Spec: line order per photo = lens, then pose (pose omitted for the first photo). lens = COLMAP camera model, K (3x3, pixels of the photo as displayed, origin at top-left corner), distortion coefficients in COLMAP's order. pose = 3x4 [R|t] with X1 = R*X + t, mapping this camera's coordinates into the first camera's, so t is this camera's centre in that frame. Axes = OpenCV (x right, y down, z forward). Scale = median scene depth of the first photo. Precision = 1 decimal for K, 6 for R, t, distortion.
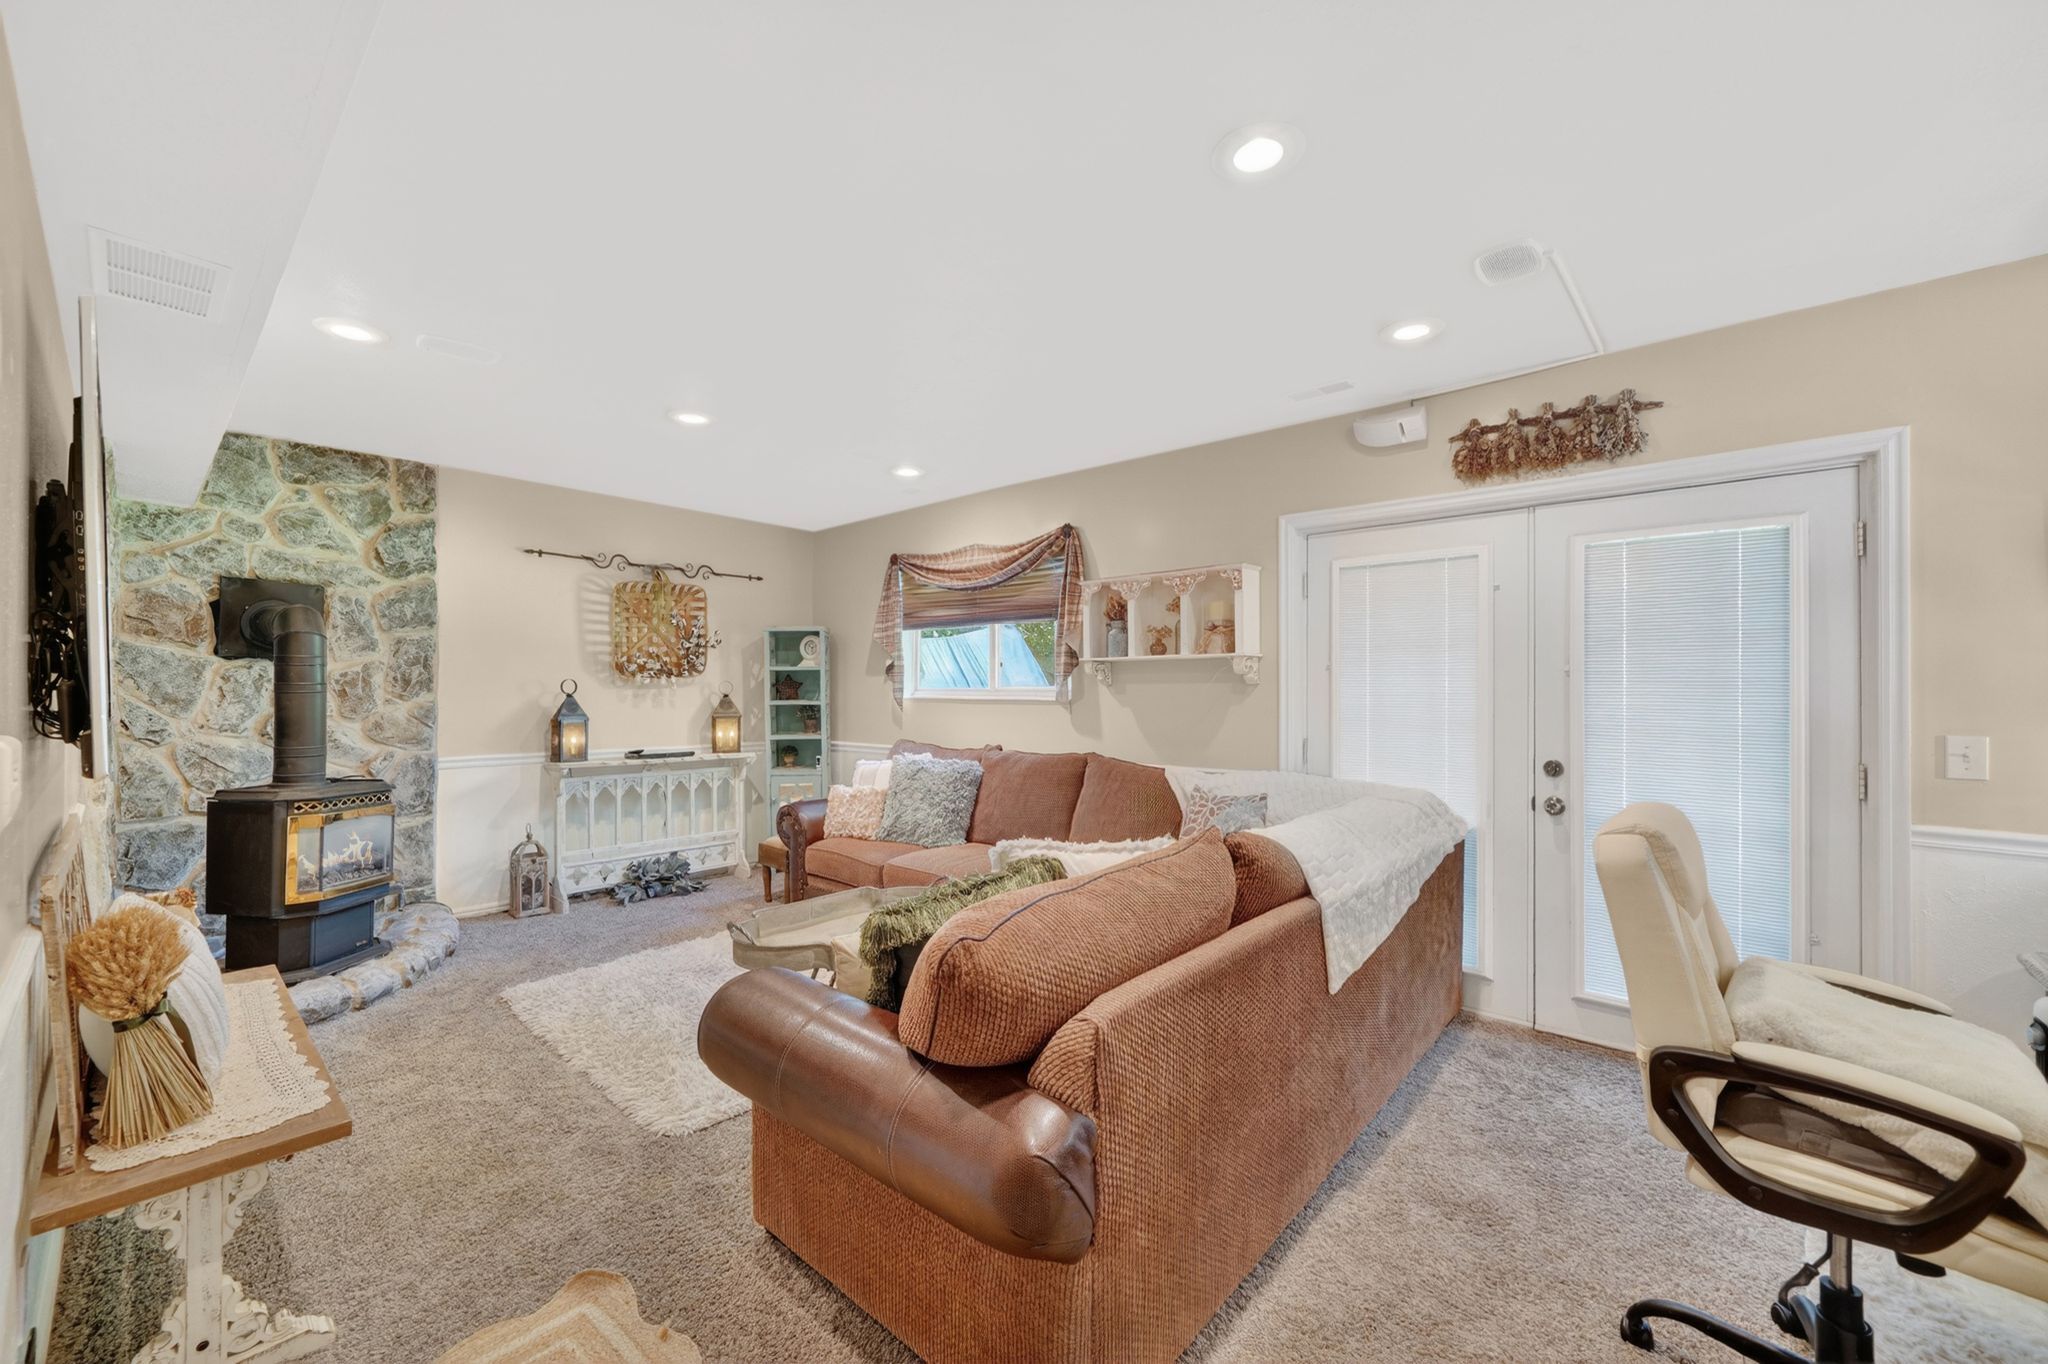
lens RADIAL K [[806.6, 0, 1029.4], [0, 806.6, 680.3], [0, 0, 1]] dist [-0.003902, 0.001360]
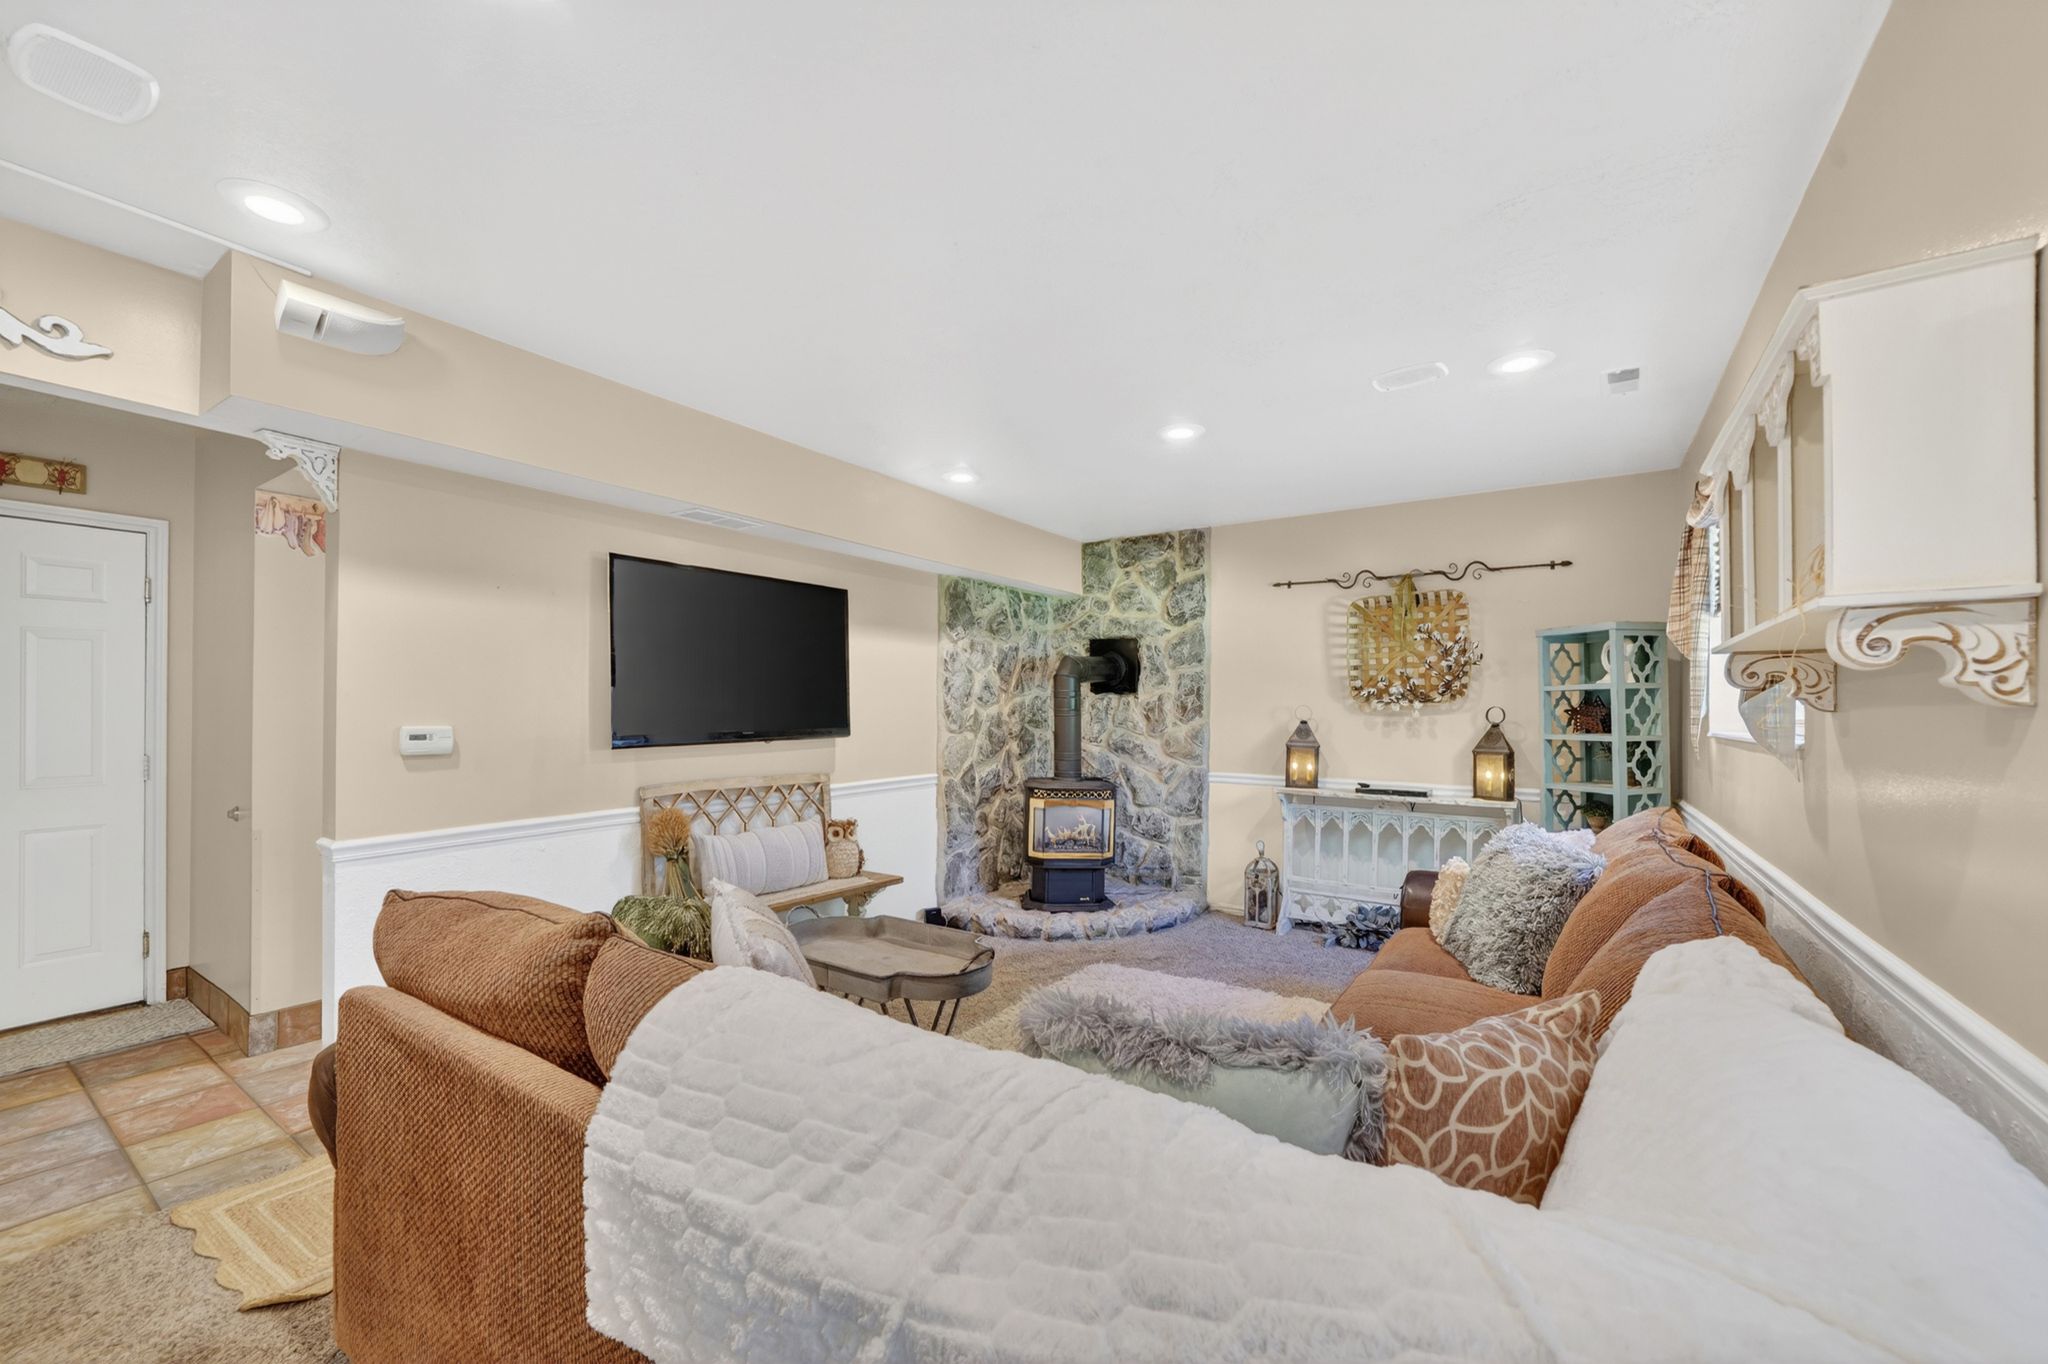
lens RADIAL K [[806.6, 0, 1030.3], [0, 806.6, 716.8], [0, 0, 1]] dist [-0.003902, 0.001360]
pose [[0.138069, 0.002536, -0.990419, 0.418807], [0.000410, 0.999996, 0.002618, 0.010837], [0.990423, -0.000767, 0.138067, 0.583195]]
